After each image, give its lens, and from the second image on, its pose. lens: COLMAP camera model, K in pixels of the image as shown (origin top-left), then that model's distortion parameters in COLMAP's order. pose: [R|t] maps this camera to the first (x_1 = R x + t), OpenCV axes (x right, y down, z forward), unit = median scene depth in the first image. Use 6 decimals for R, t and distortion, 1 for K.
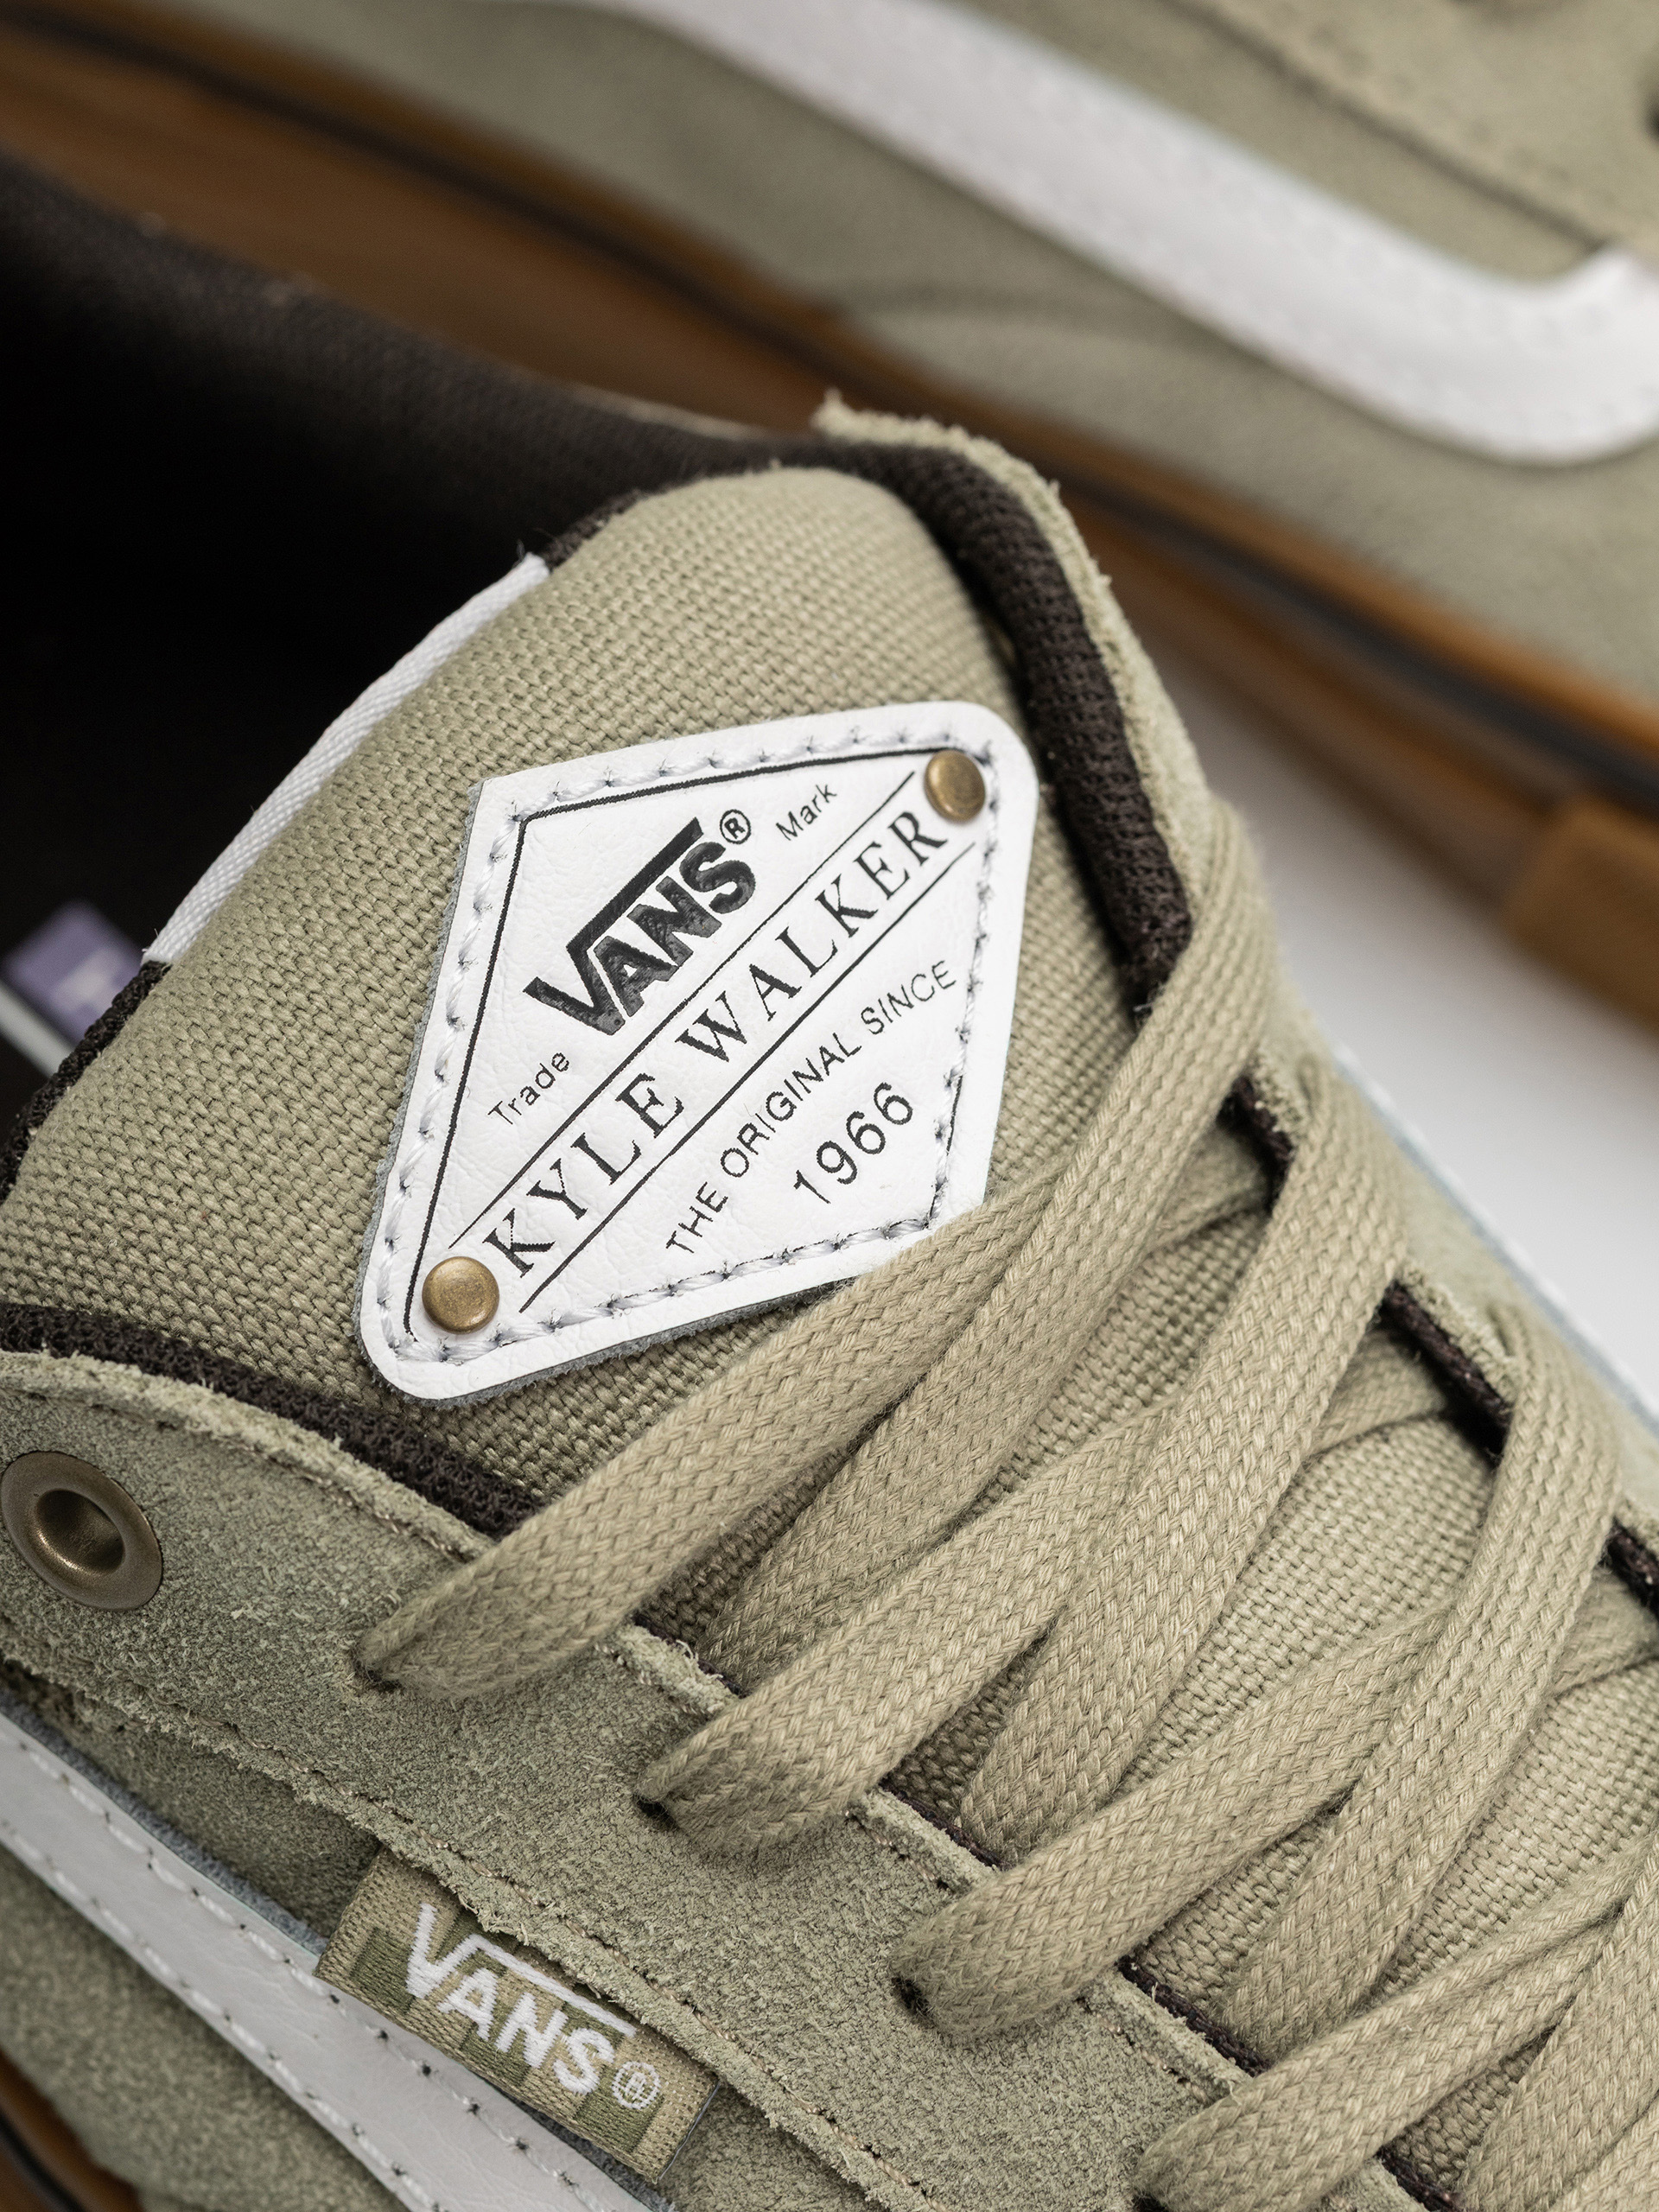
lens RADIAL K [[7714.6, 0, 835.6], [0, 7714.6, 1112.5], [0, 0, 1]] dist [0.068048, 0.000000]
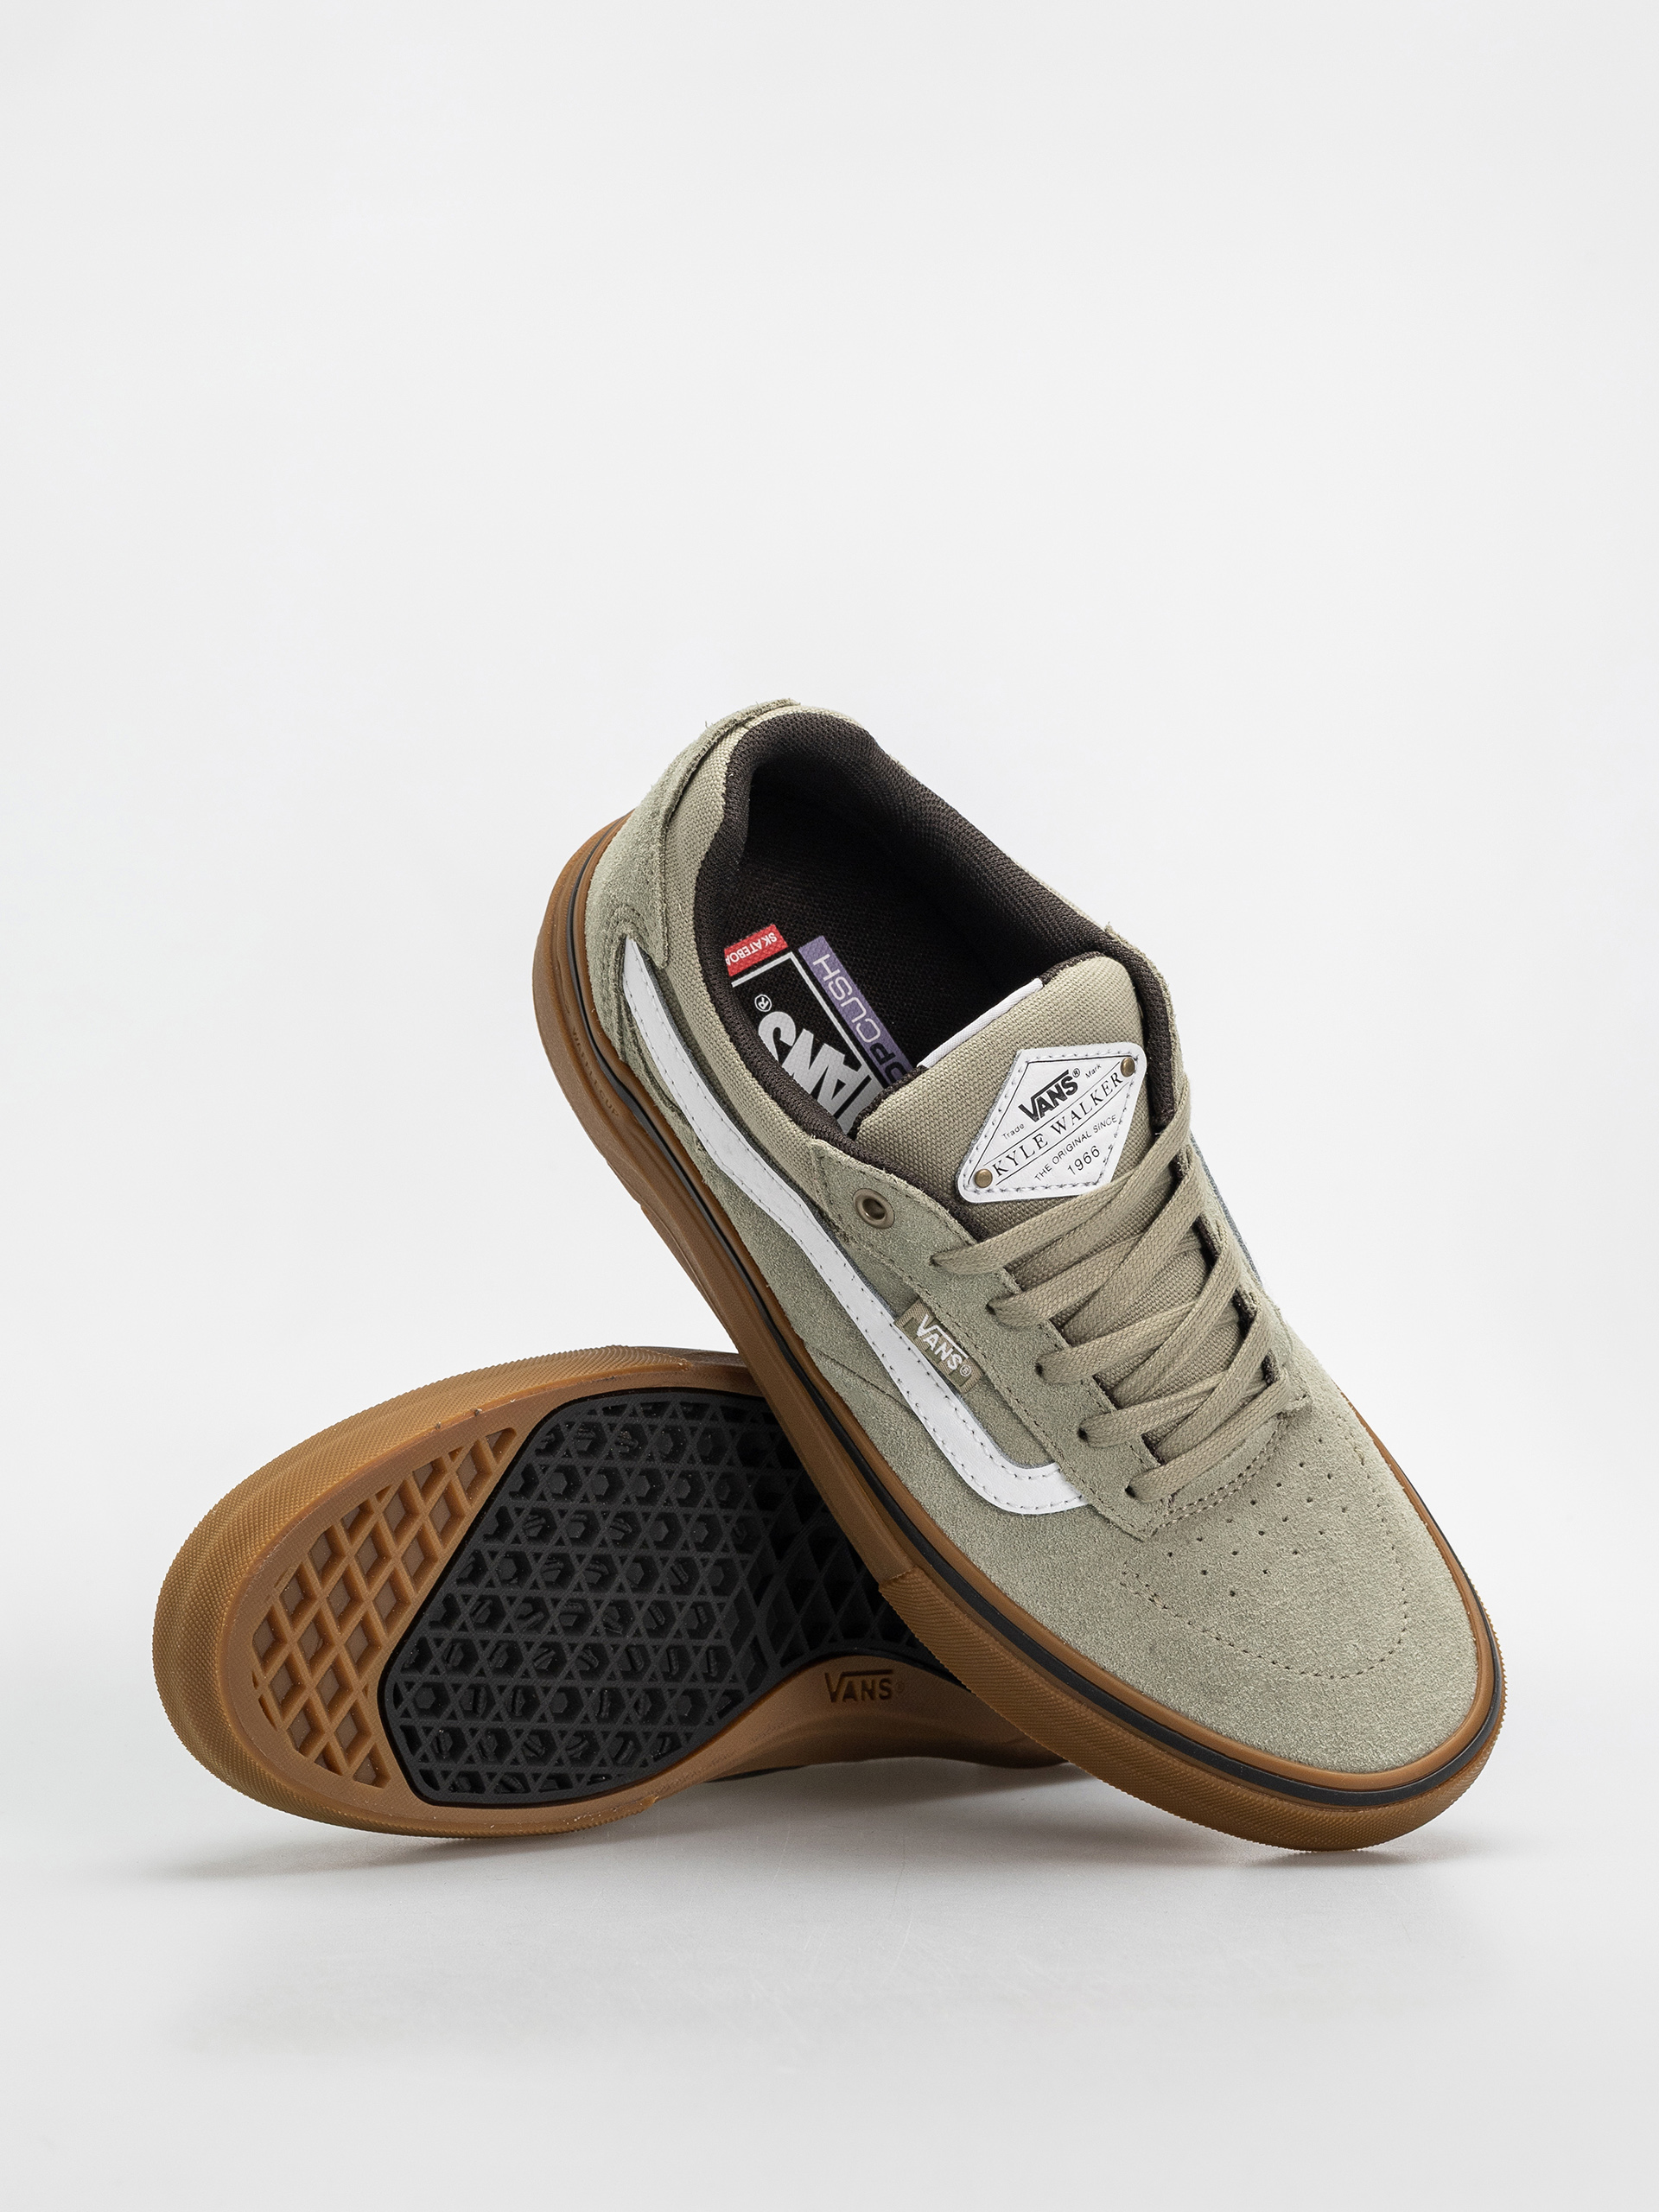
lens RADIAL K [[6597.4, 0, 828.4], [0, 6597.4, 1104.6], [0, 0, 1]] dist [-0.108279, 0.000000]
pose [[0.954800, 0.246443, 0.166201, -0.691328], [-0.276727, 0.941104, 0.194284, -0.642905], [-0.108532, -0.231494, 0.966763, -2.240149]]
